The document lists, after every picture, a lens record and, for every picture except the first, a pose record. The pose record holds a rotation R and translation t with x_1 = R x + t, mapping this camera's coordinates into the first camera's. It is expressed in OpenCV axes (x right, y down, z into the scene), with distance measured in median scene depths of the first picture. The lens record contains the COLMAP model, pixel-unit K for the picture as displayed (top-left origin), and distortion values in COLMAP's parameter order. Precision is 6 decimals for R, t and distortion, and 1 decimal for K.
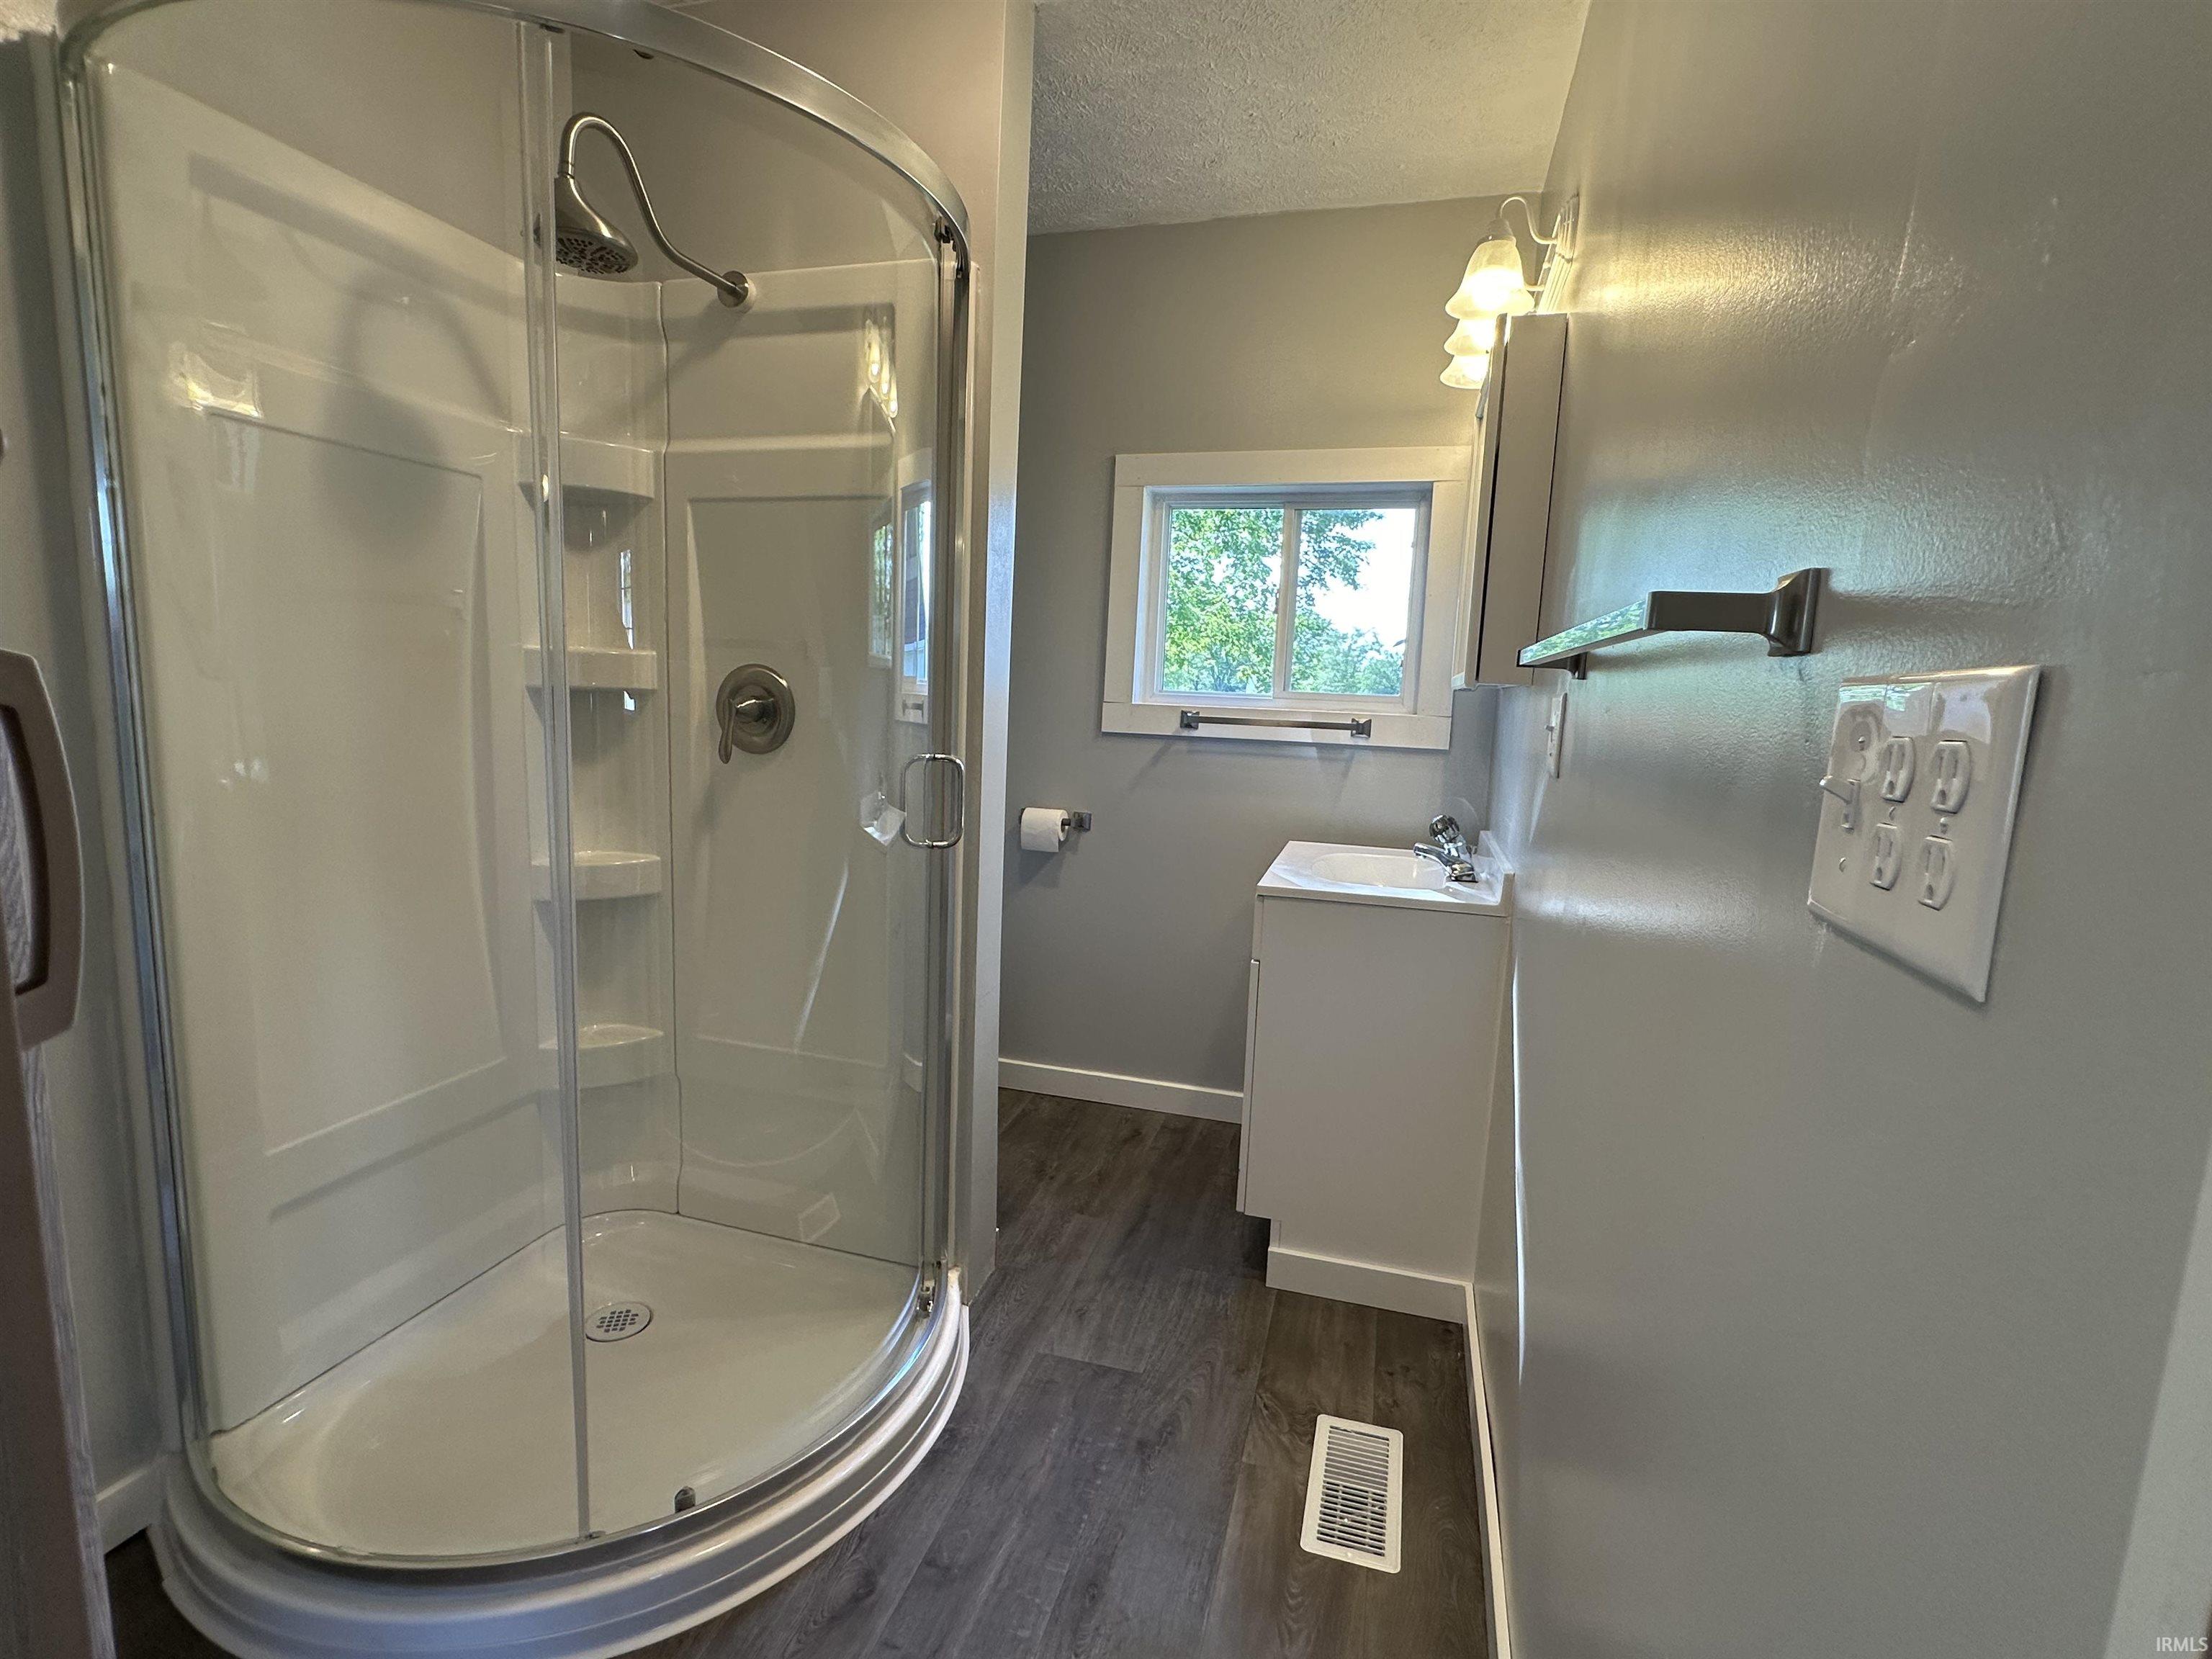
lens RADIAL K [[1032.3, 0, 1102.8], [0, 1032.3, 829.8], [0, 0, 1]] dist [-0.003188, 0.000795]
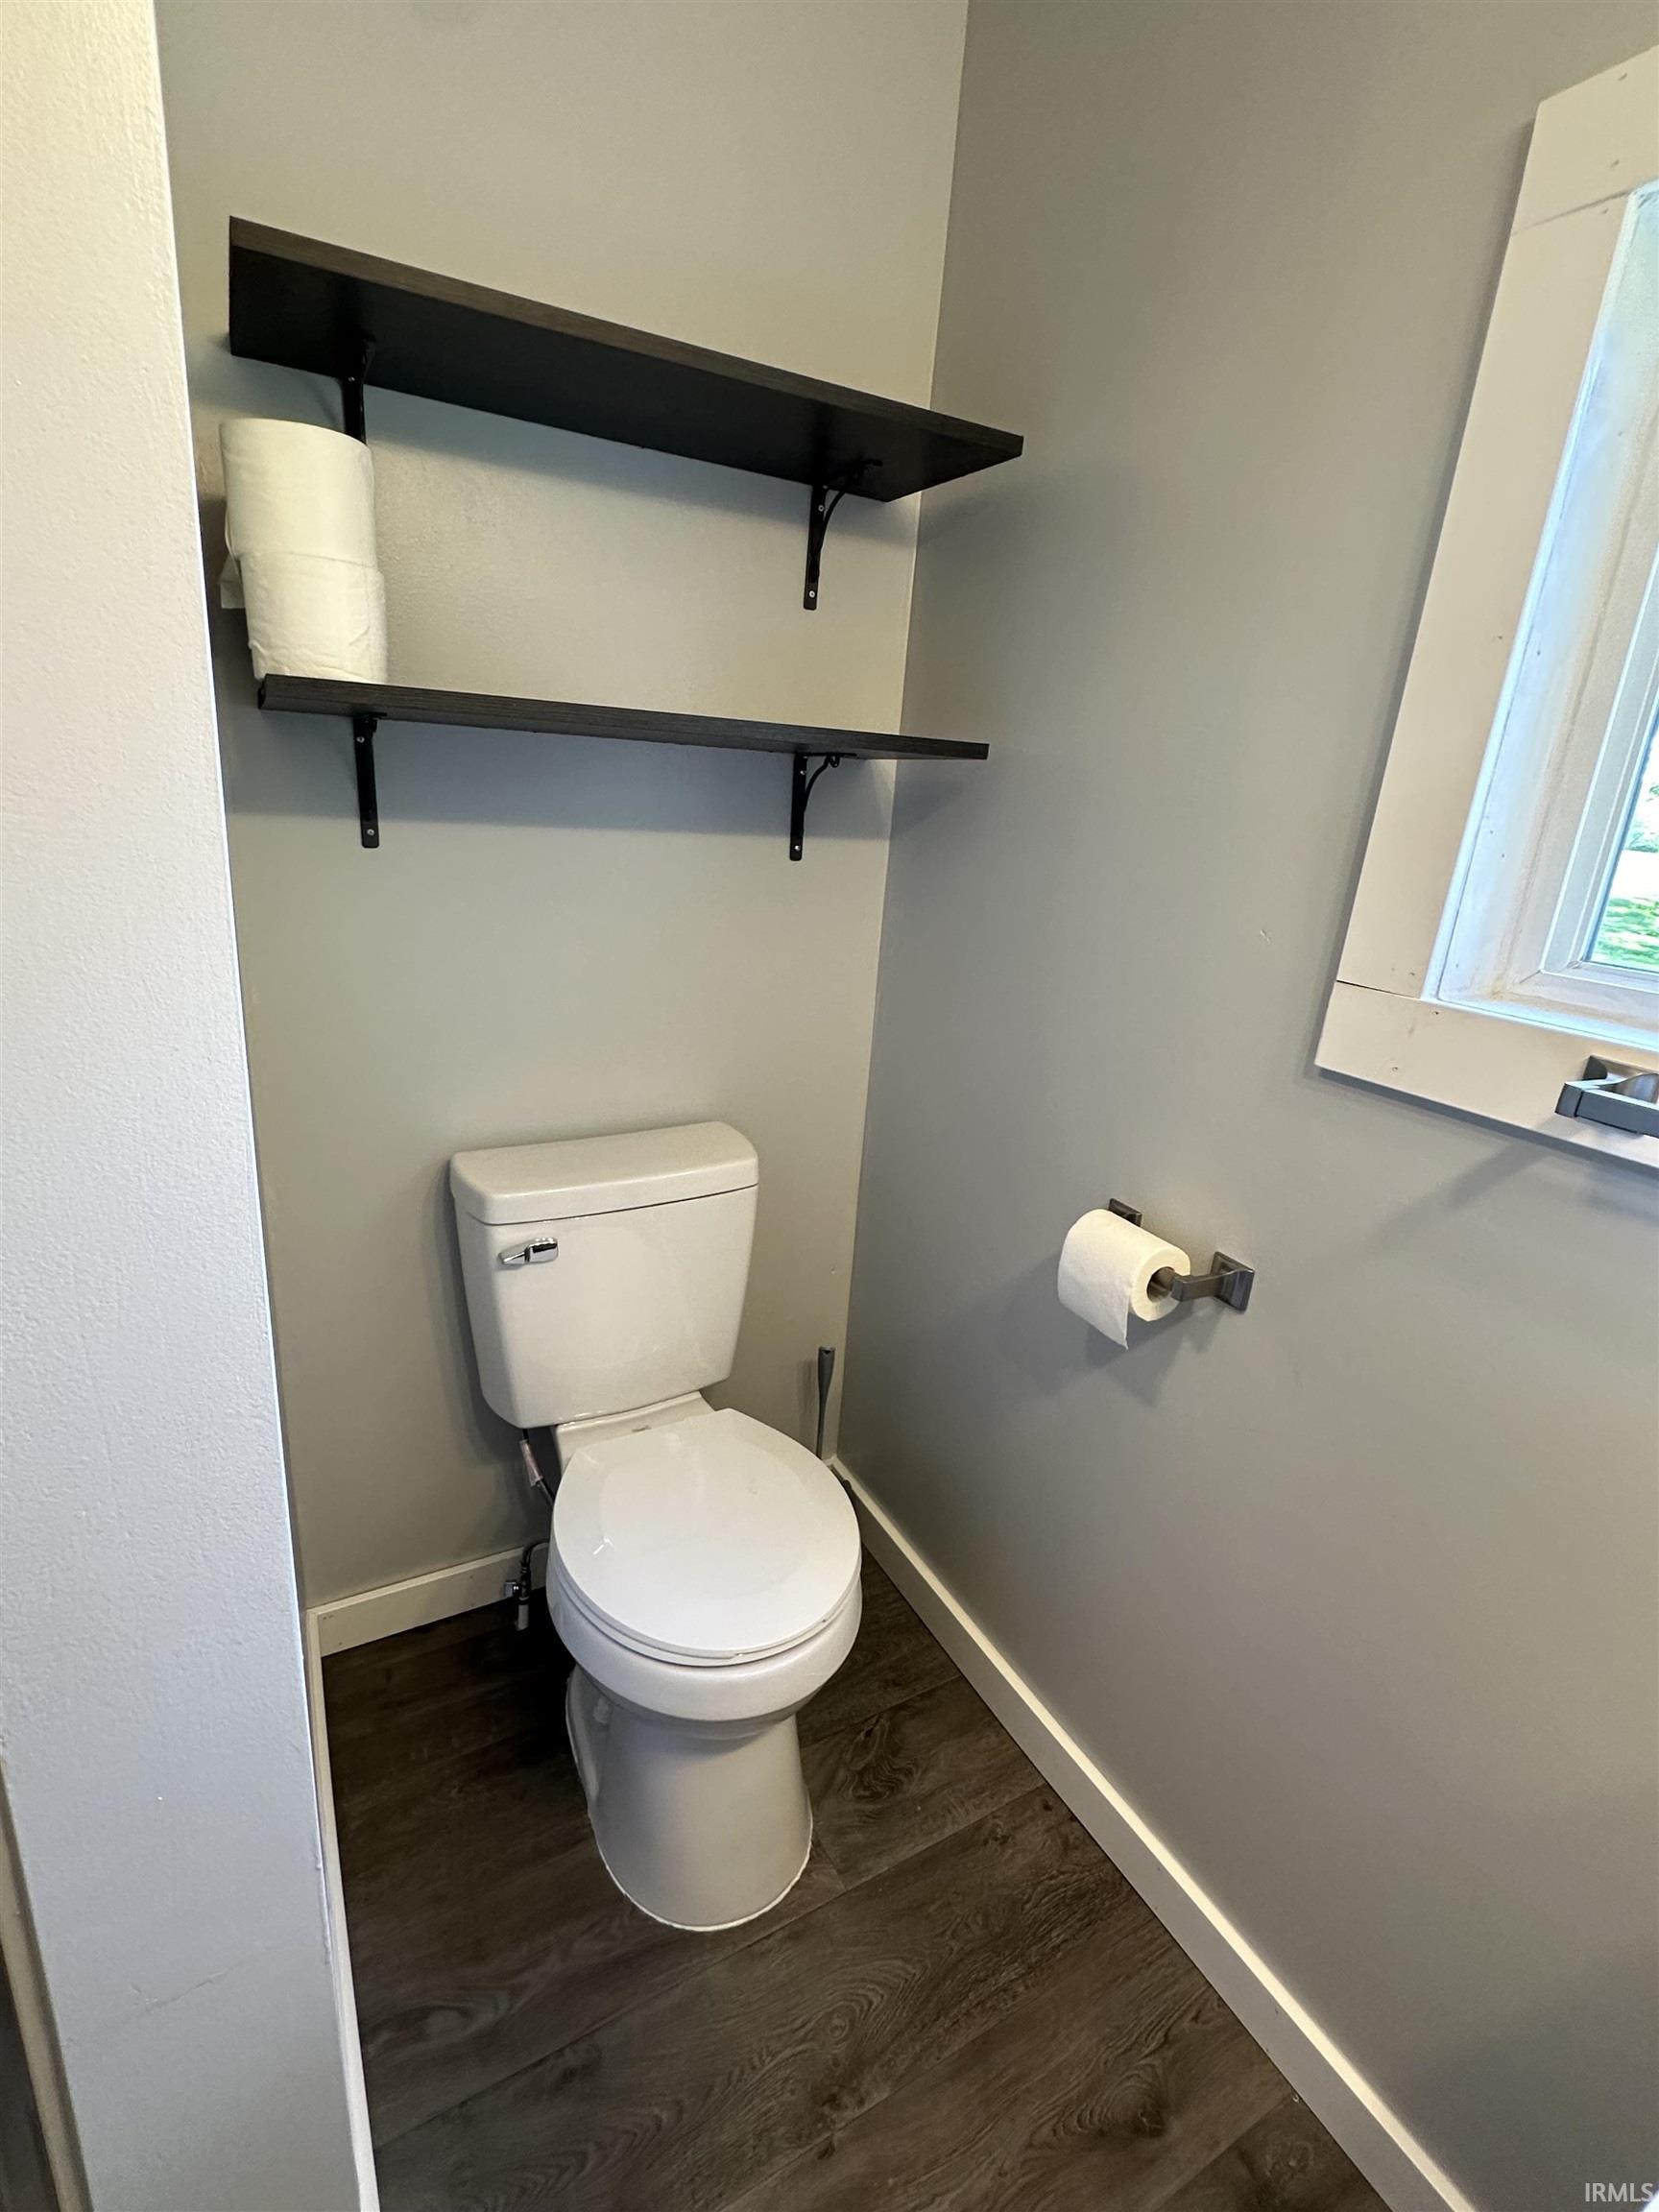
lens RADIAL K [[1032.3, 0, 832.2], [0, 1032.3, 1103.3], [0, 0, 1]] dist [-0.003188, 0.000795]
pose [[0.716233, 0.219673, -0.662385, 0.116524], [-0.142645, 0.975209, 0.169176, -0.119918], [0.683127, -0.026684, 0.729812, 0.644523]]
